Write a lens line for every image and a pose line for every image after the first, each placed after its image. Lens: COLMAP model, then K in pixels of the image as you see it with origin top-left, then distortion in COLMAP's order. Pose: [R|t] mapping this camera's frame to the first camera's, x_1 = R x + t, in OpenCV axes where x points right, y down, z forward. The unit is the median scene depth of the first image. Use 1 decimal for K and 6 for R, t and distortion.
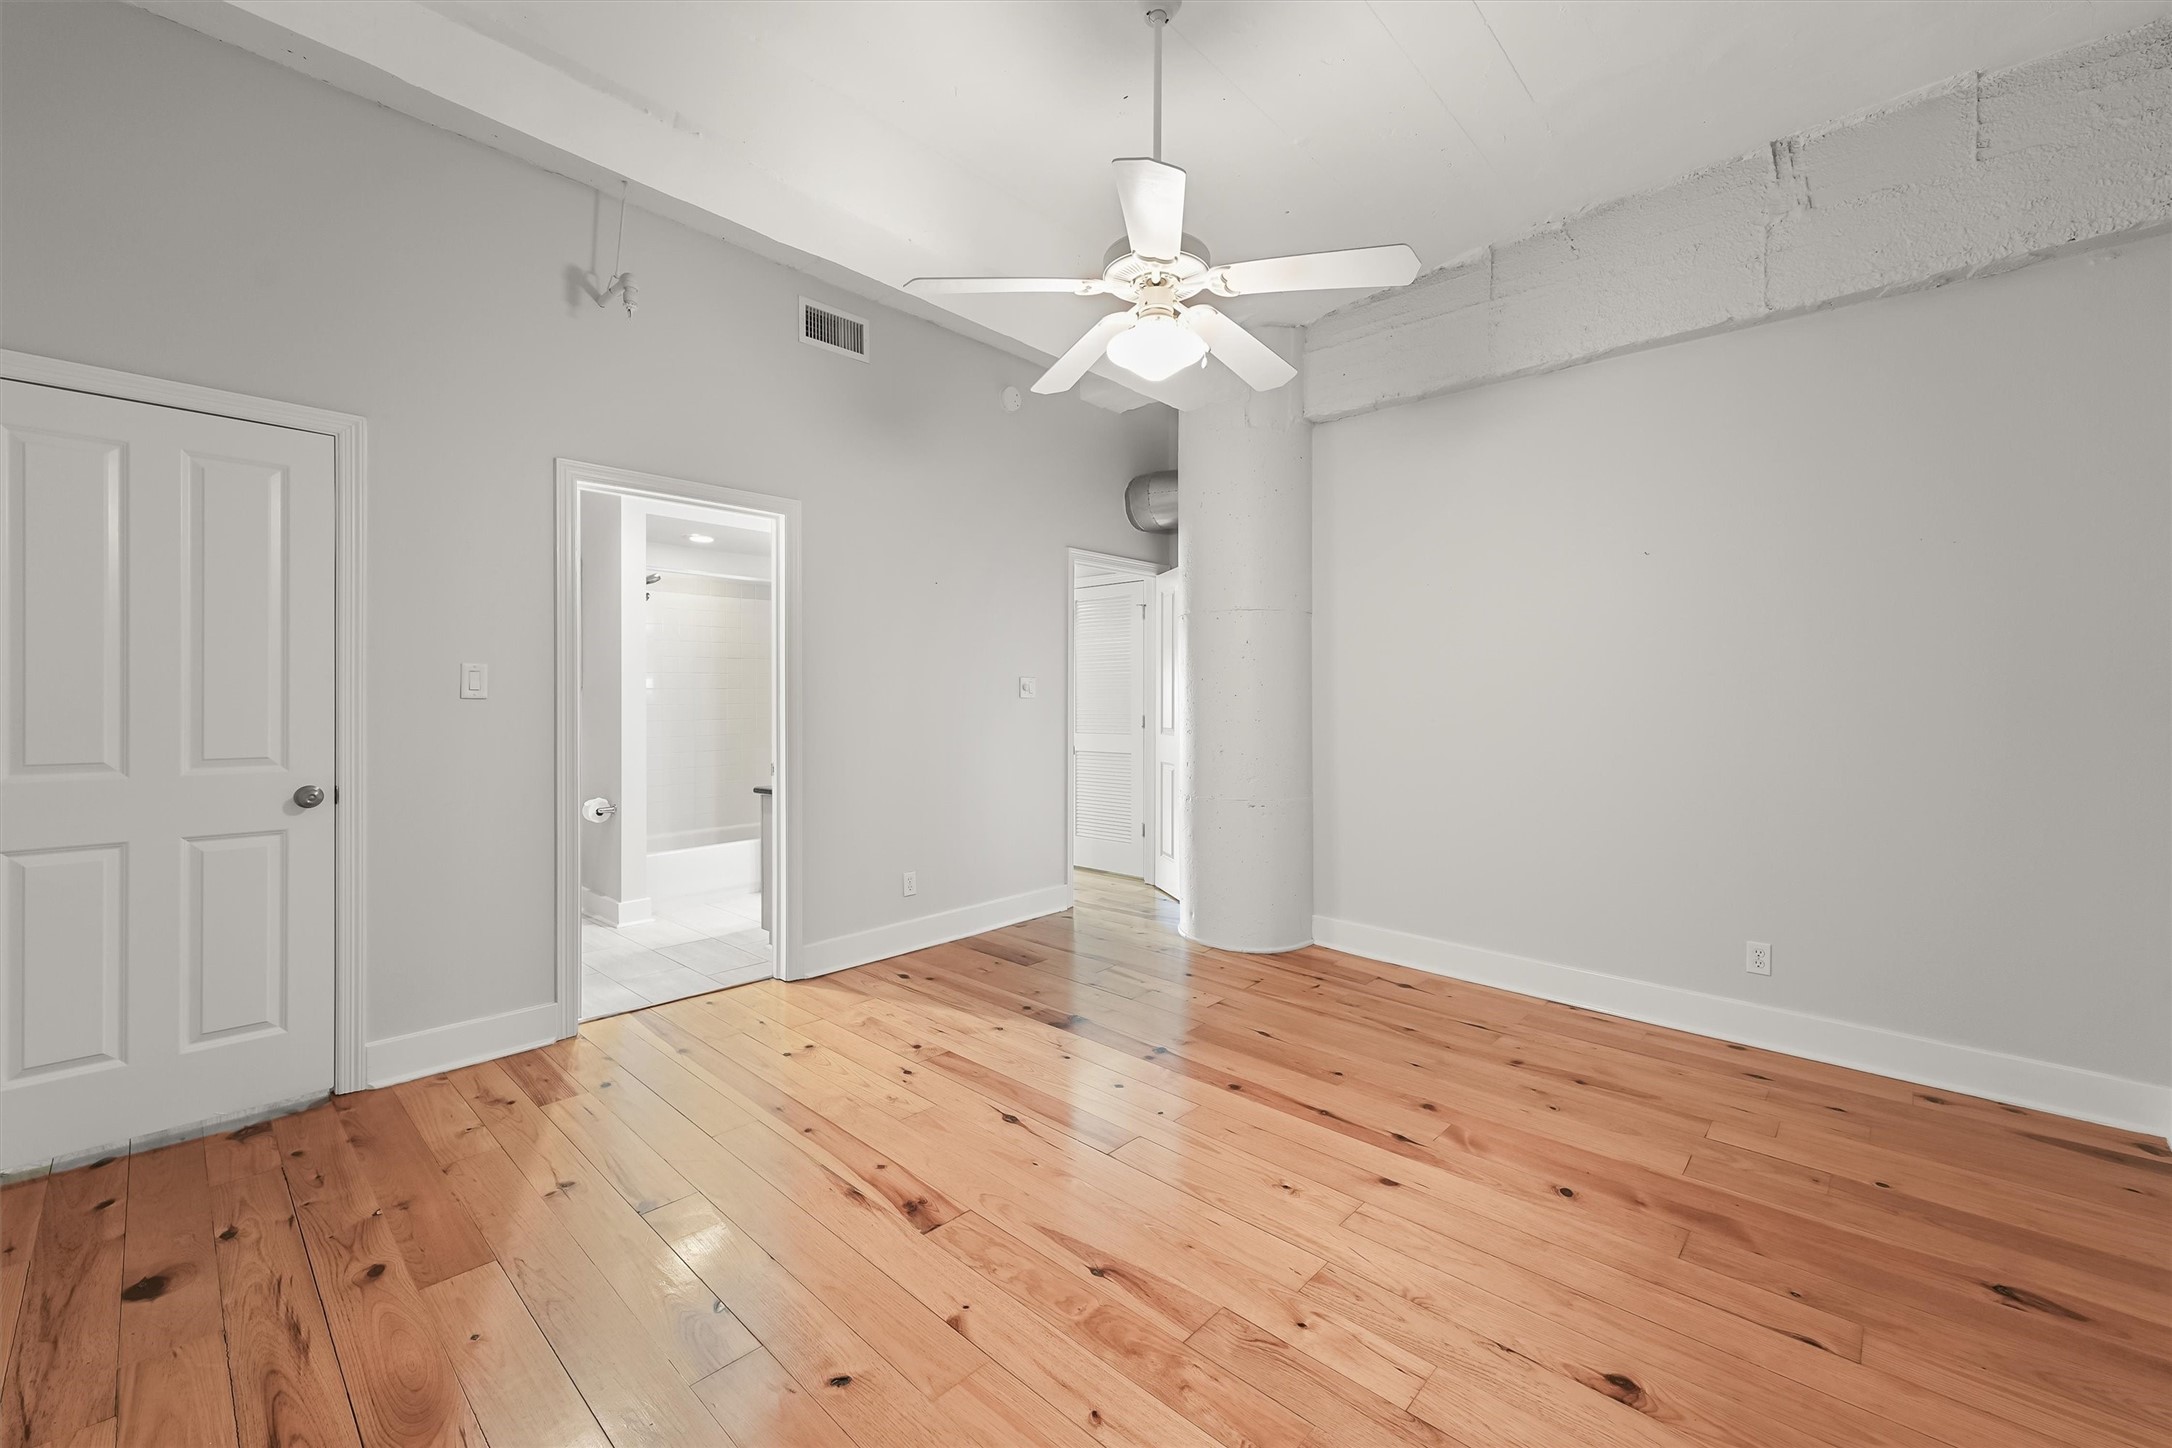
lens RADIAL K [[865.3, 0, 1087.6], [0, 865.3, 708.5], [0, 0, 1]] dist [0.003278, 0.000186]
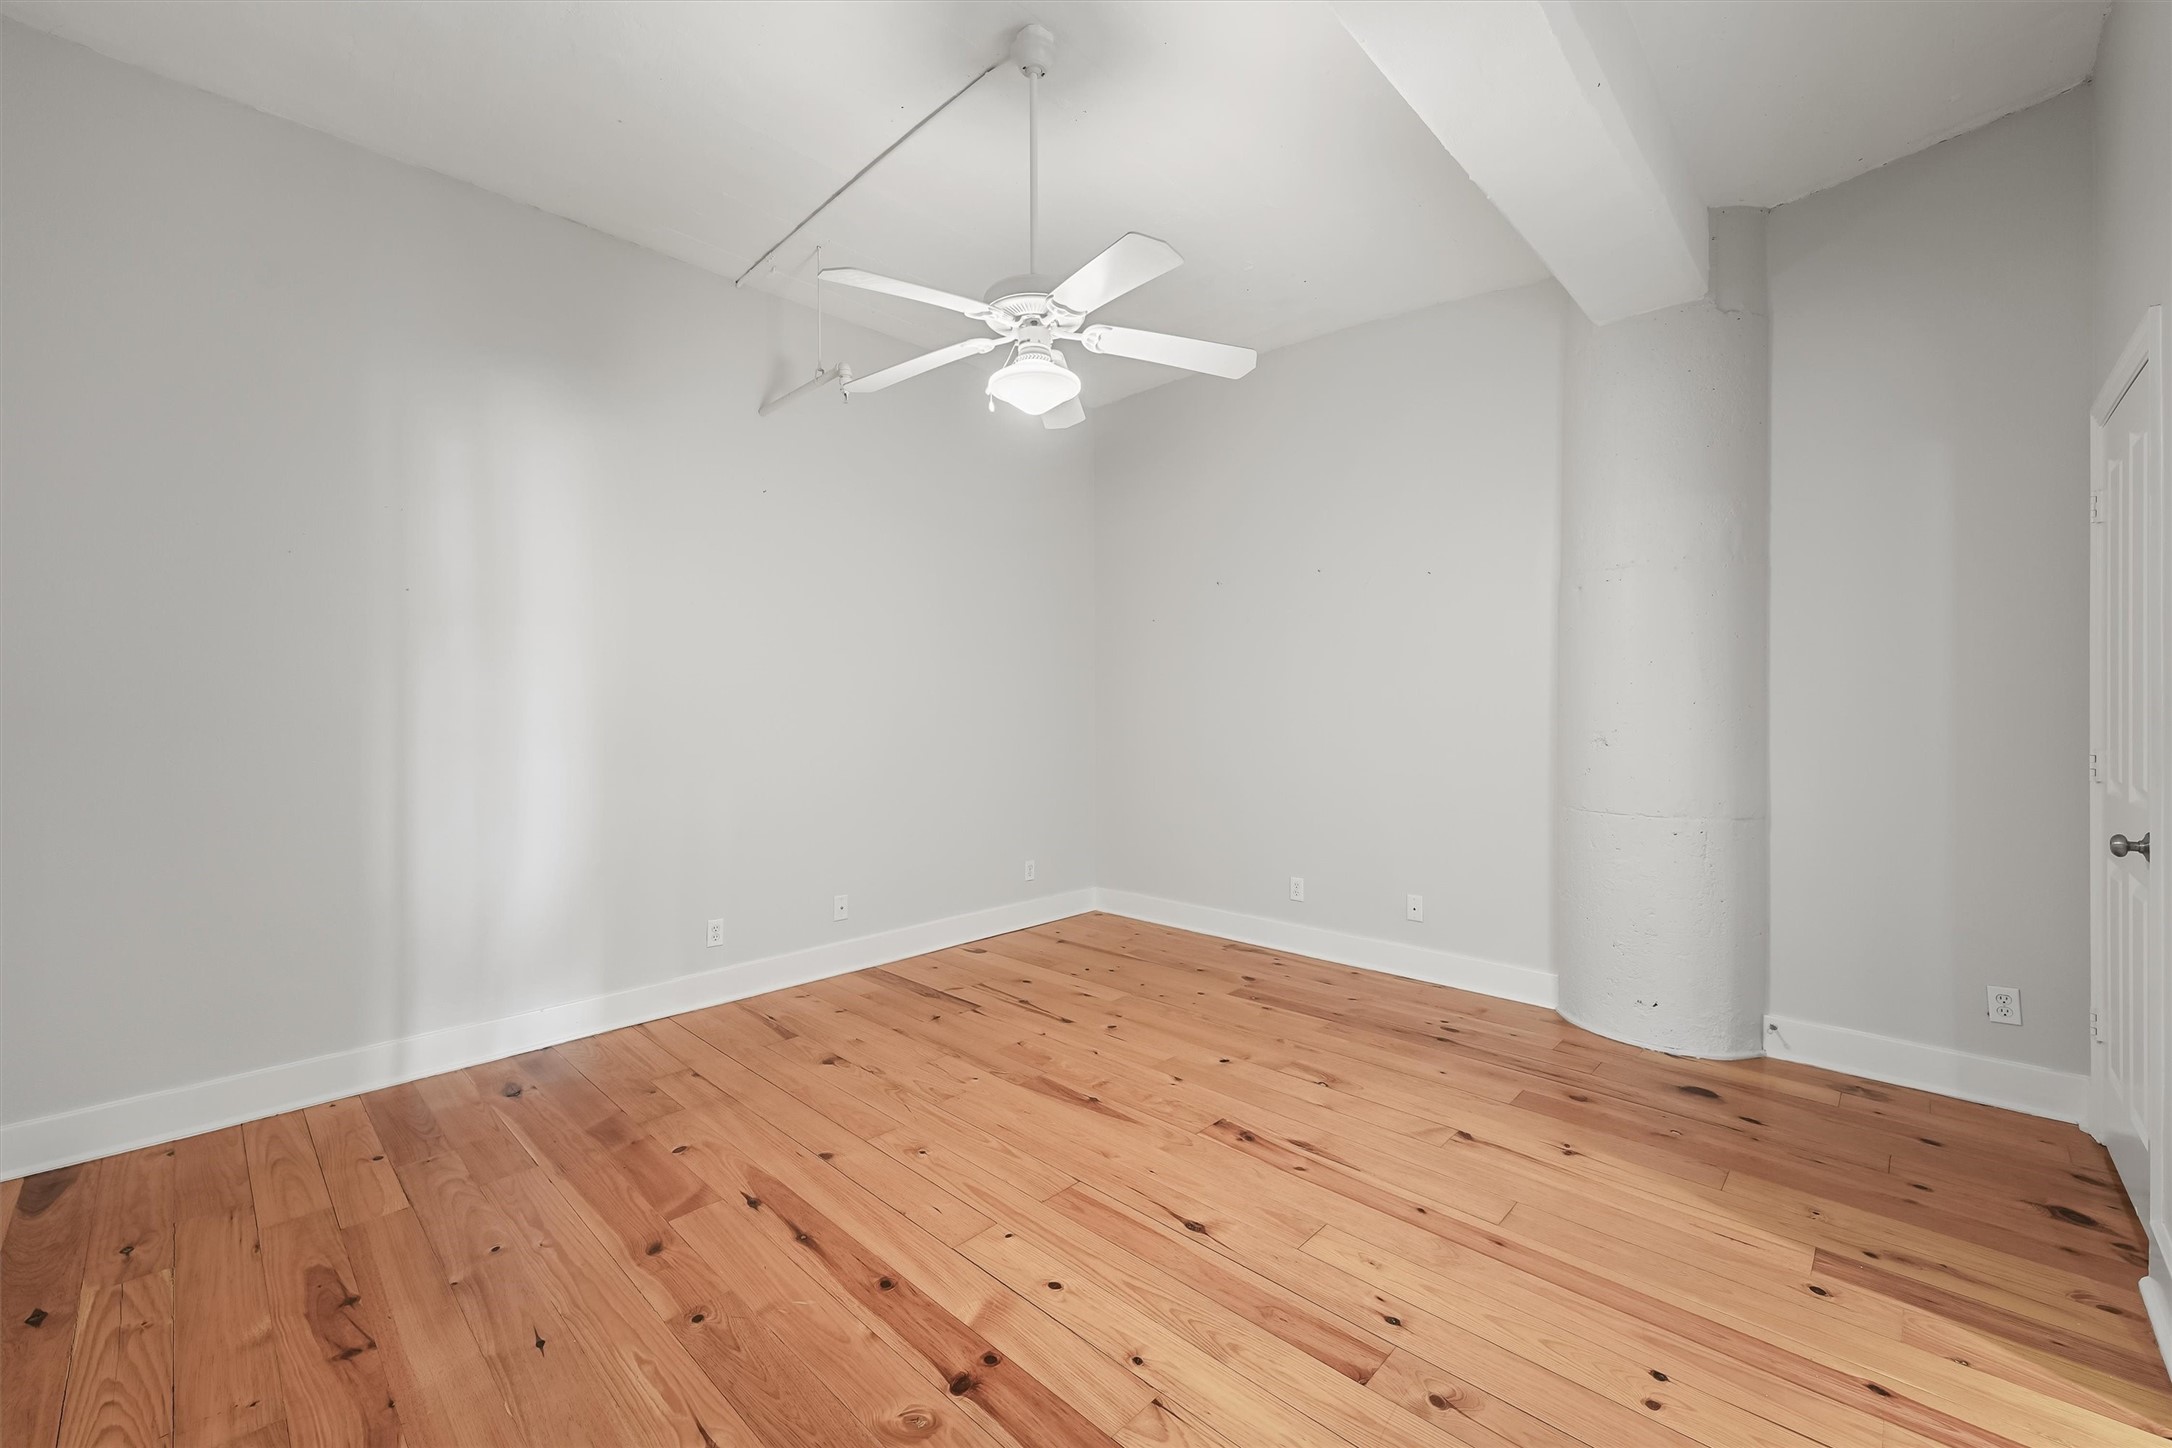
lens RADIAL K [[865.3, 0, 1084.5], [0, 865.3, 717.3], [0, 0, 1]] dist [0.003278, 0.000186]
pose [[-0.999897, 0.000729, 0.014358, 0.003720], [0.000904, 0.999925, 0.012208, -0.019570], [-0.014348, 0.012220, -0.999822, 1.804356]]
